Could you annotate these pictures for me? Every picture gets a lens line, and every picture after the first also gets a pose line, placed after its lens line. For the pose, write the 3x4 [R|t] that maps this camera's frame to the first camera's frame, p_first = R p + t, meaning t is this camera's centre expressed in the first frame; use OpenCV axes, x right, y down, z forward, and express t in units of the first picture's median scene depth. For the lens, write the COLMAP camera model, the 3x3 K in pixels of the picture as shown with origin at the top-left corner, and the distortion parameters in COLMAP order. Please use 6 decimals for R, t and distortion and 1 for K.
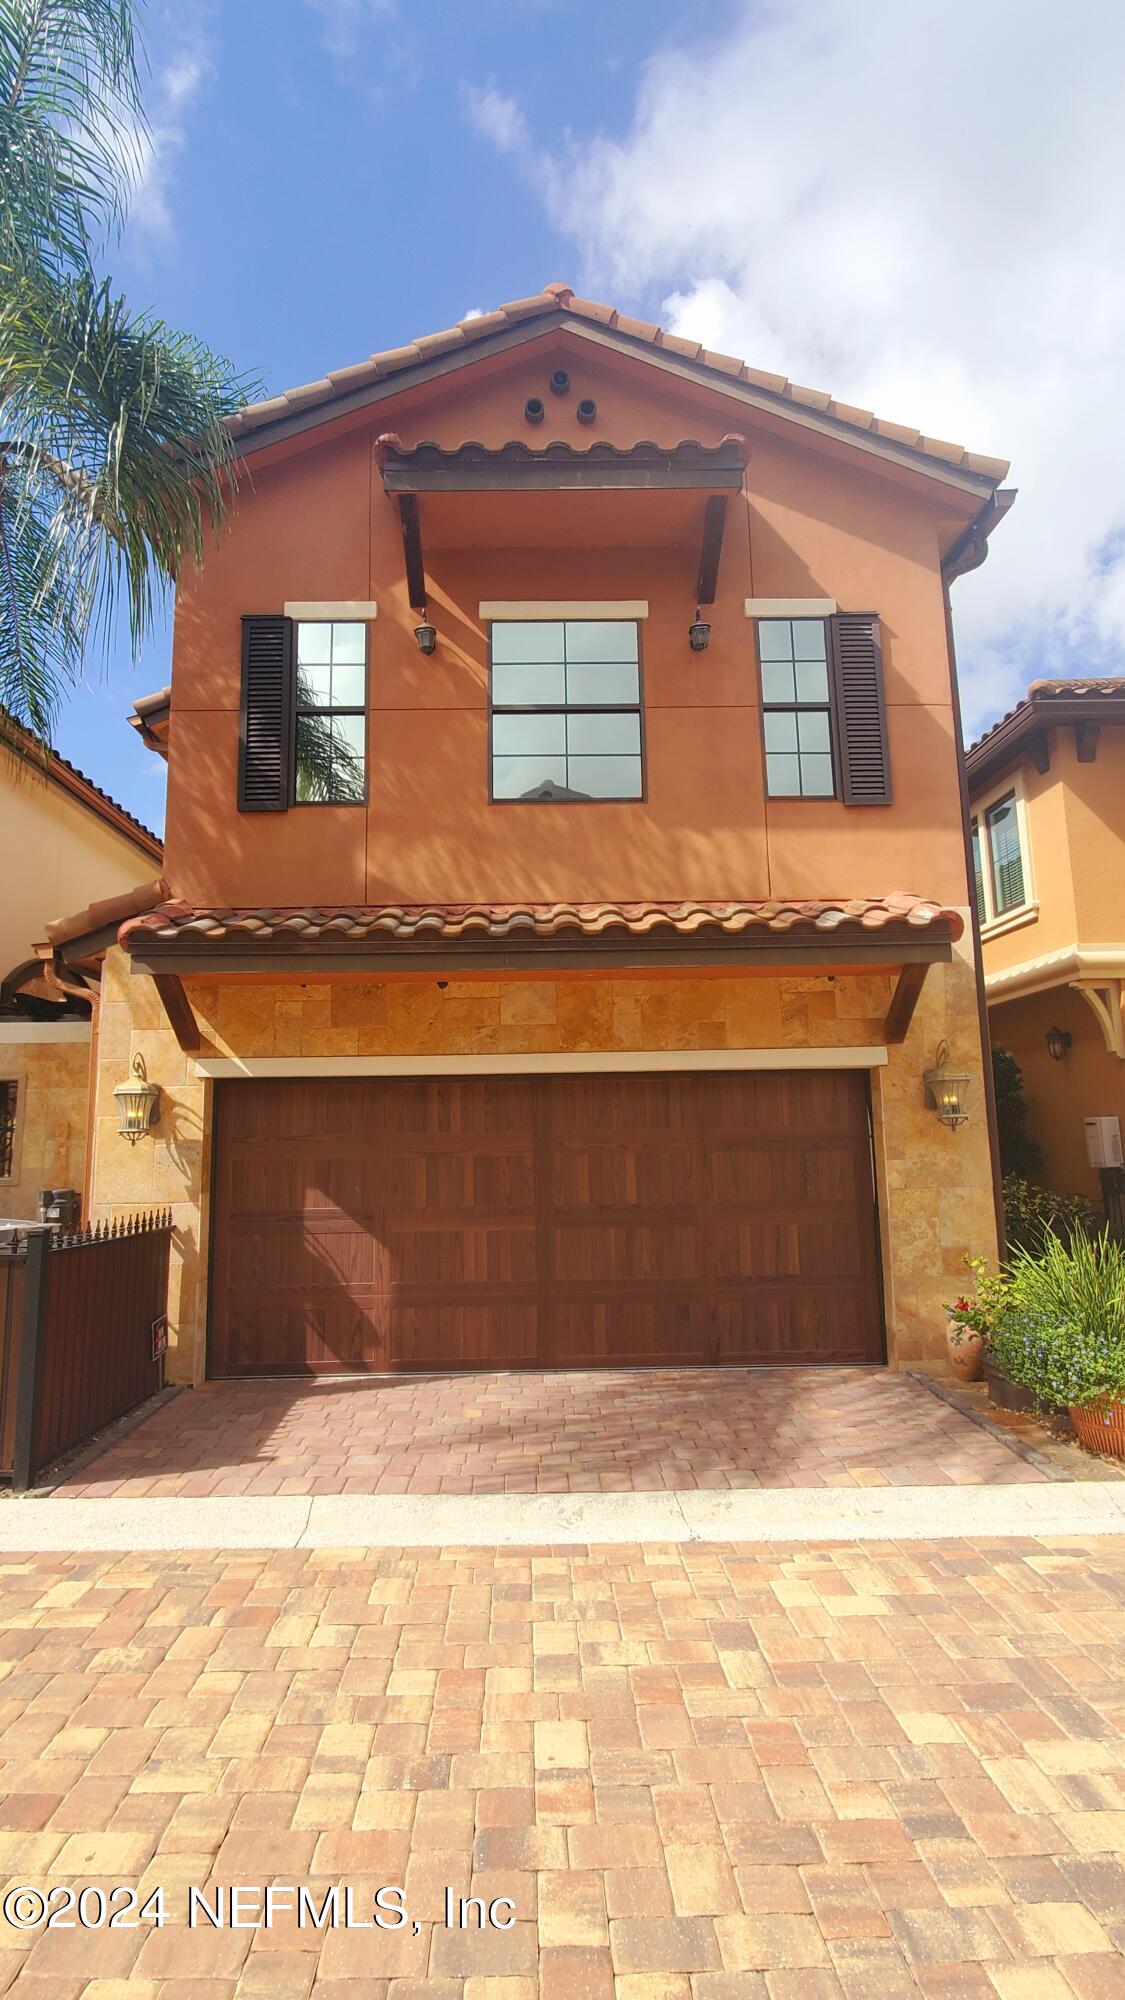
lens RADIAL K [[1017.2, 0, 562.5], [0, 1017.2, 1000.0], [0, 0, 1]] dist [0.020955, -0.023113]
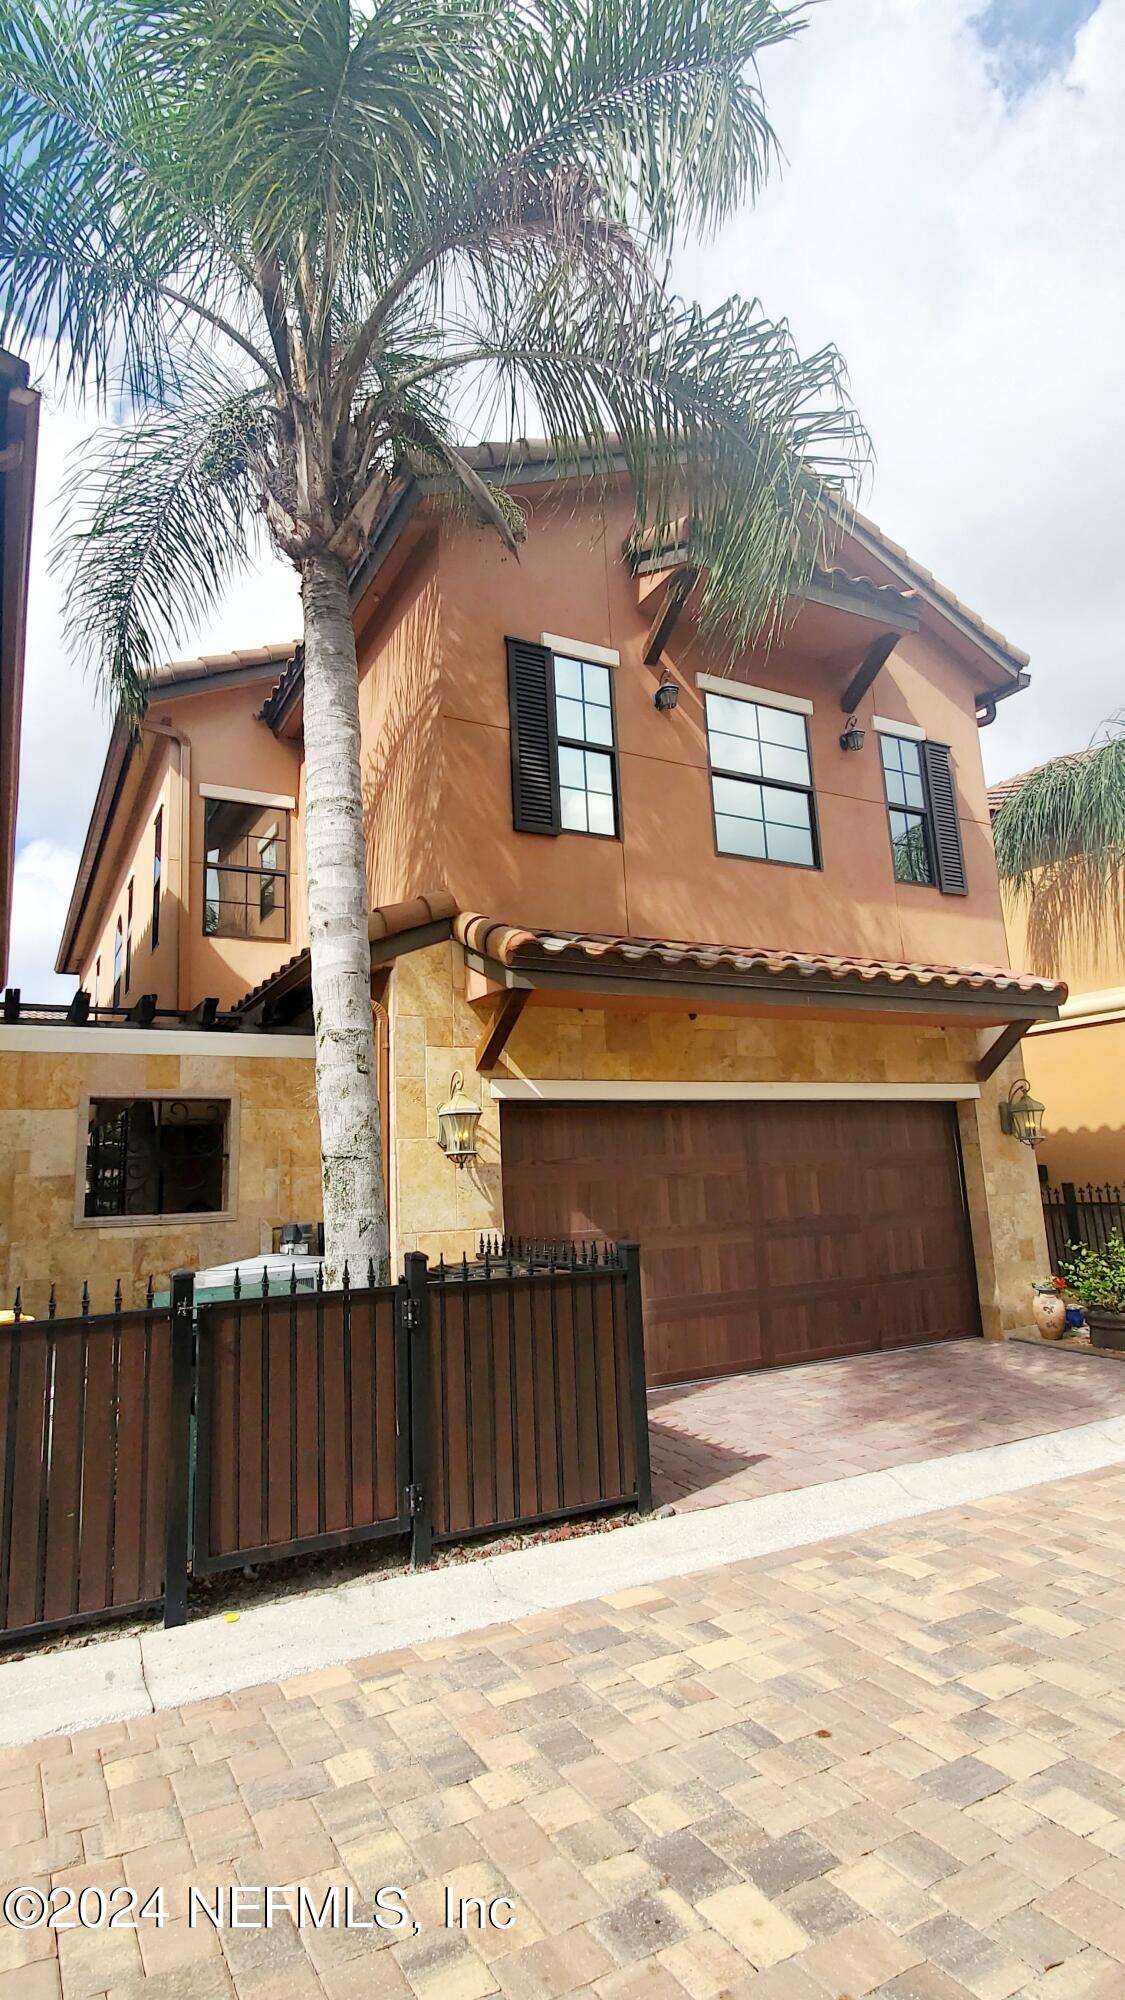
lens RADIAL K [[1017.2, 0, 562.5], [0, 1017.2, 1000.0], [0, 0, 1]] dist [0.020955, -0.023113]
pose [[0.883519, 0.062733, 0.464175, -0.737558], [-0.041240, 0.997561, -0.056321, 0.033846], [-0.466576, 0.030618, 0.883951, 0.108878]]
